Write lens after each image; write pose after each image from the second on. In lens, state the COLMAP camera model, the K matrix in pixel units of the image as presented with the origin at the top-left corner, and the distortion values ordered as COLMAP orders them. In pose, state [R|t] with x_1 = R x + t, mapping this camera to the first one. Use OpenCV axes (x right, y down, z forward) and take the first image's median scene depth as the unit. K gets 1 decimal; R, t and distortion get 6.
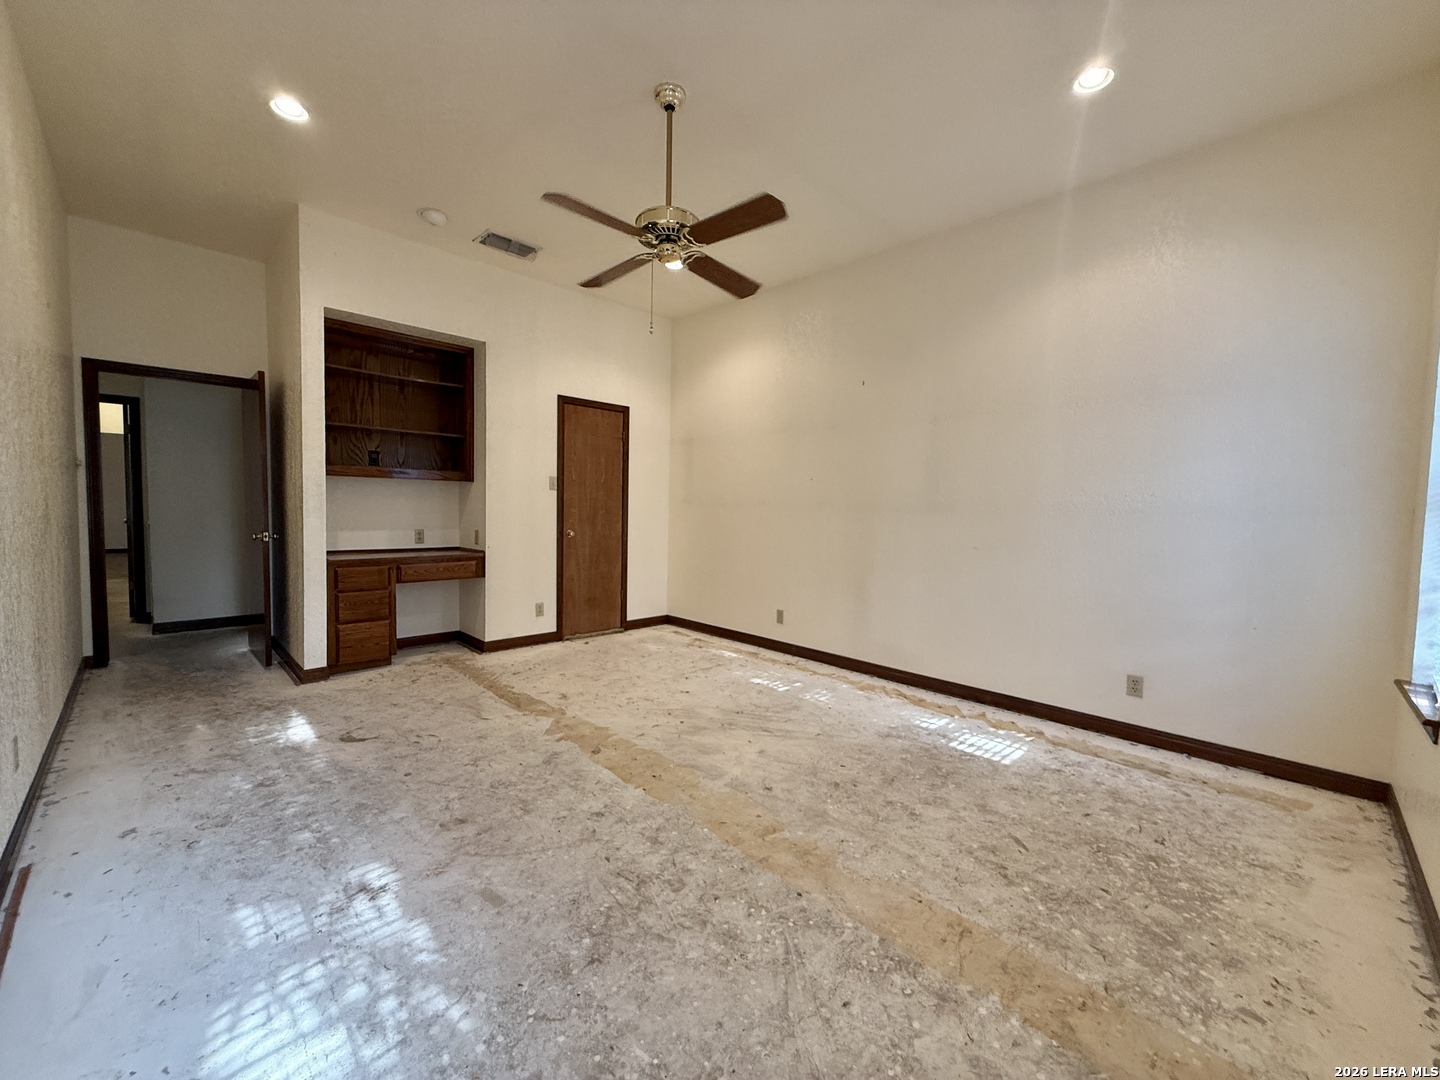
lens RADIAL K [[575.0, 0, 722.1], [0, 575.0, 530.7], [0, 0, 1]] dist [-0.000005, 0.000054]
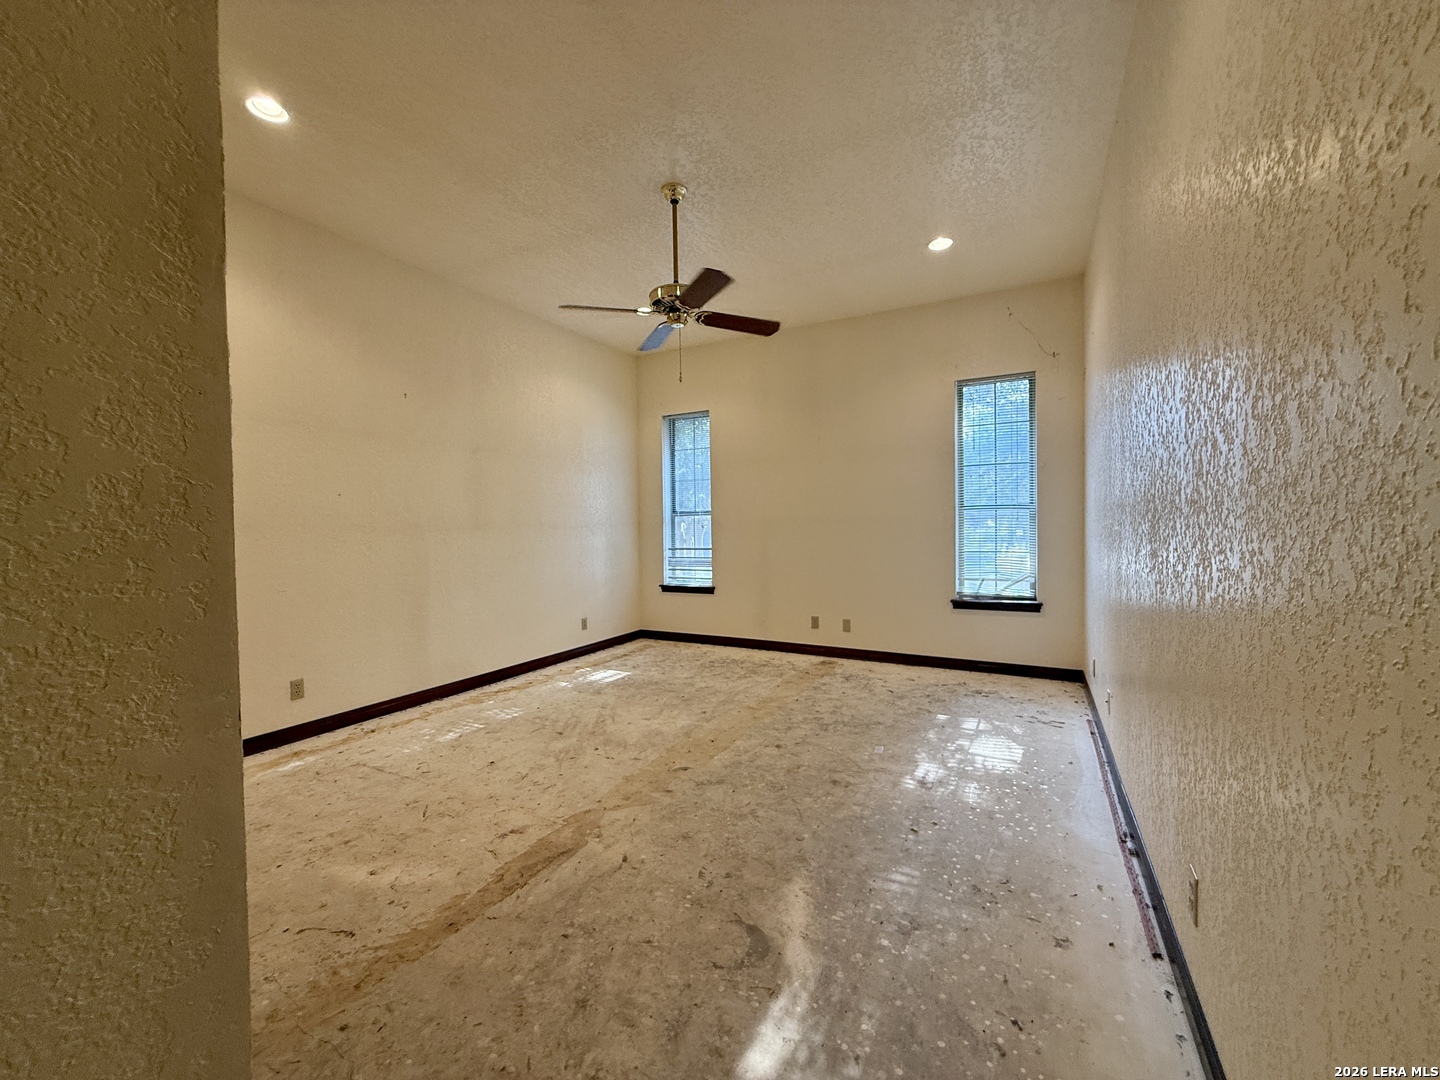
lens RADIAL K [[575.0, 0, 721.5], [0, 575.0, 541.2], [0, 0, 1]] dist [-0.000005, 0.000054]
pose [[-0.287686, -0.045149, 0.956660, -1.033374], [0.047781, 0.996968, 0.061420, -0.066265], [-0.956532, 0.063380, -0.284657, 1.039574]]
